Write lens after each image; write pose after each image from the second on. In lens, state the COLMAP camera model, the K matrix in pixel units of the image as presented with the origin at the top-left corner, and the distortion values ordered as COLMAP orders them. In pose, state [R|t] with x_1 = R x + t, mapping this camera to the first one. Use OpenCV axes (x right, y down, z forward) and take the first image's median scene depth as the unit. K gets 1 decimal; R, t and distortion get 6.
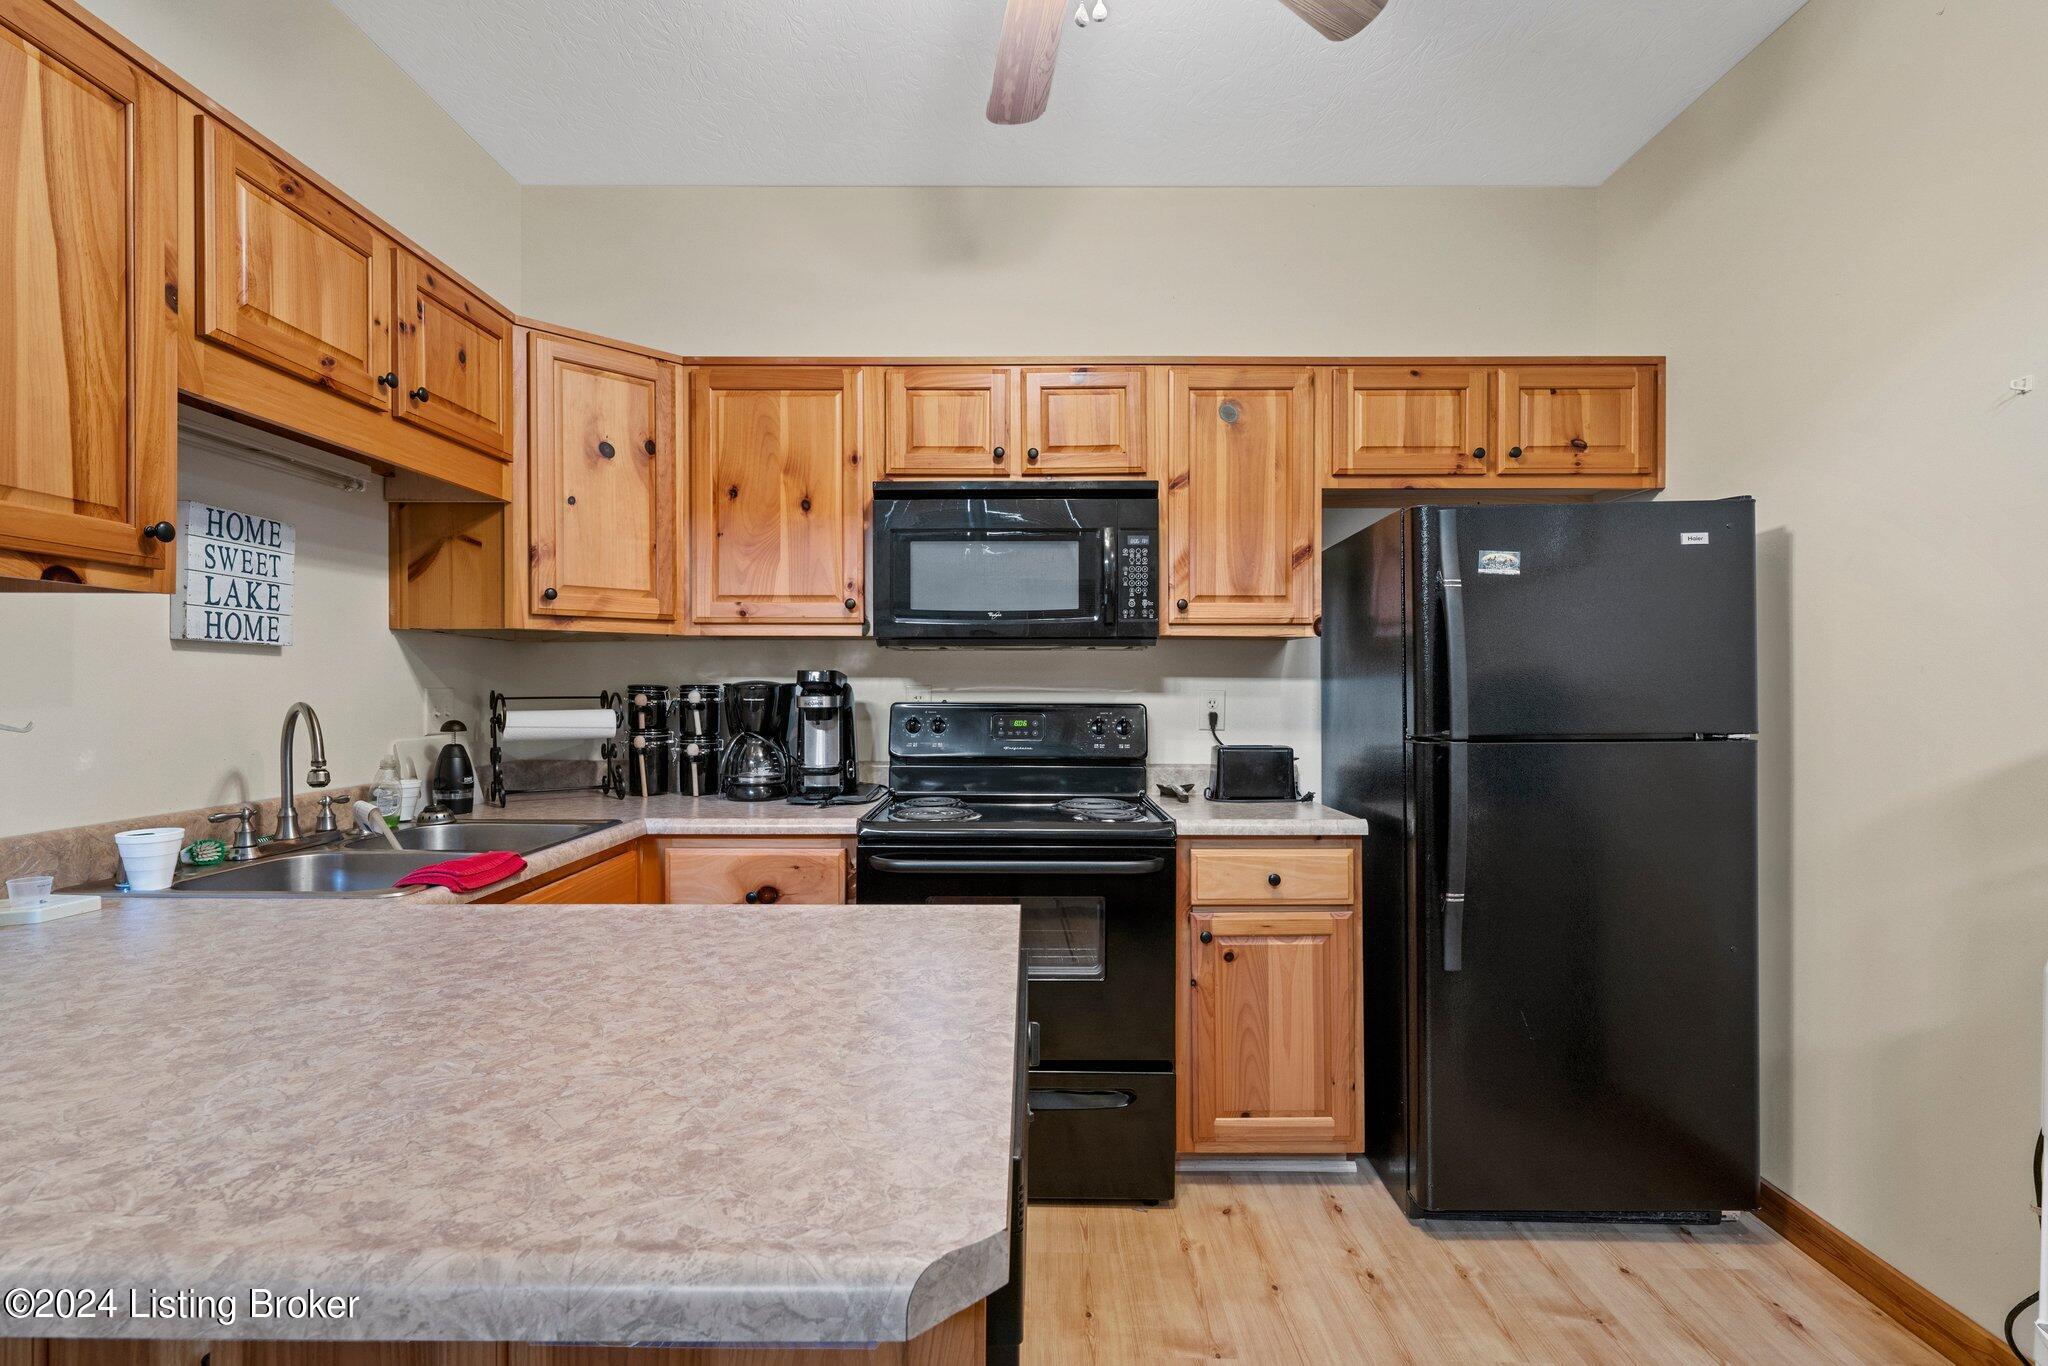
lens RADIAL K [[975.5, 0, 1025.4], [0, 975.5, 691.1], [0, 0, 1]] dist [0.003579, 0.000572]
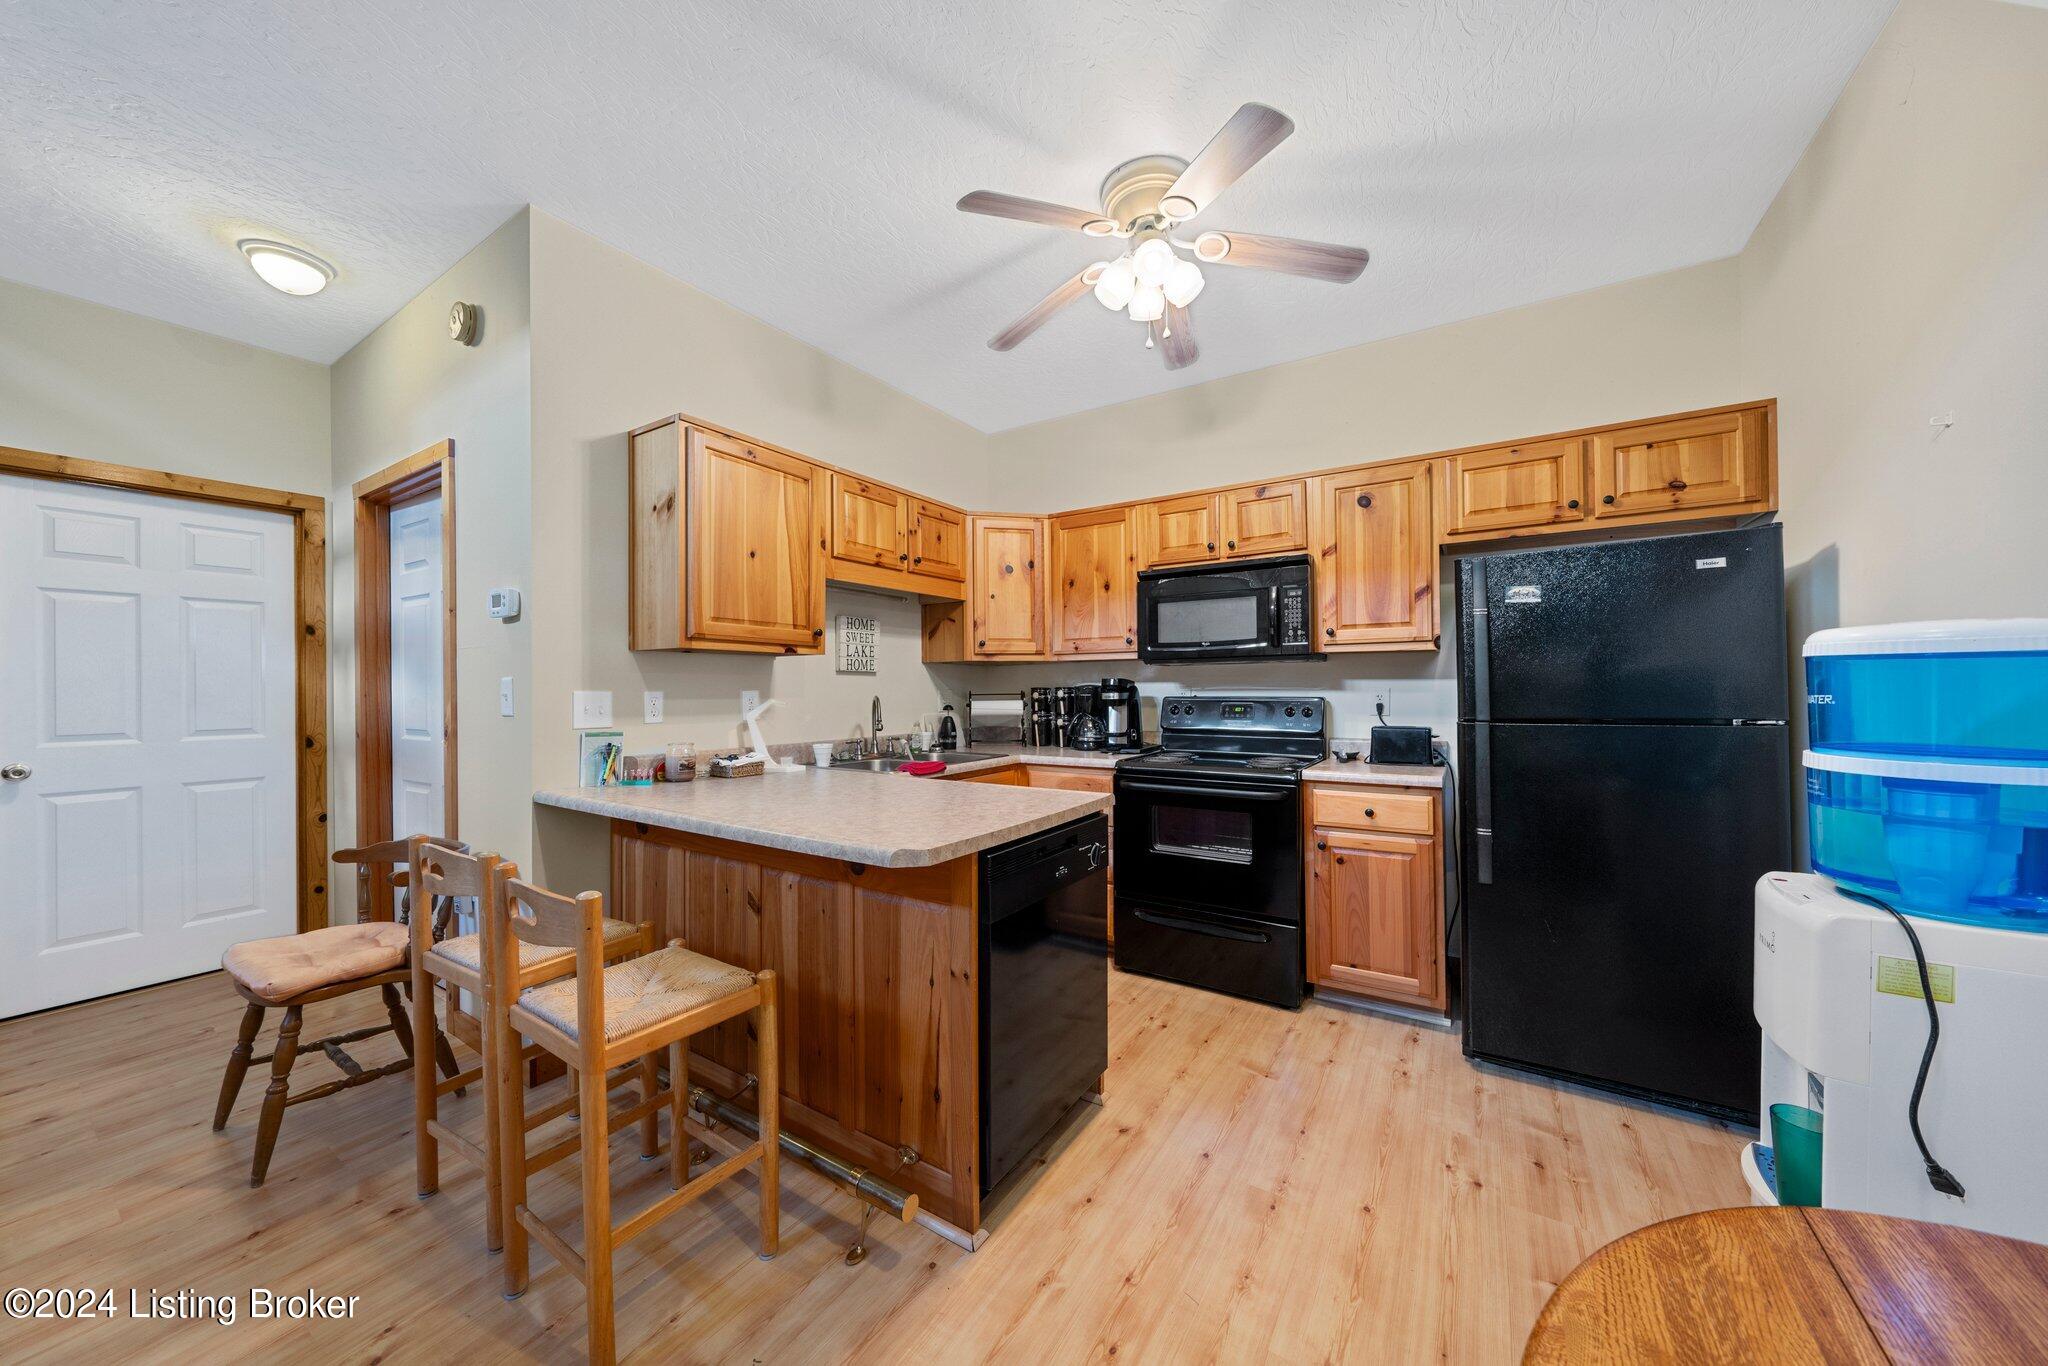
lens RADIAL K [[711.4, 0, 1021.5], [0, 711.4, 685.8], [0, 0, 1]] dist [-0.001907, -0.000227]
pose [[0.843058, -0.009498, -0.537739, 0.363414], [0.005159, 0.999941, -0.009573, 0.004034], [0.537798, 0.005296, 0.843057, -0.201925]]
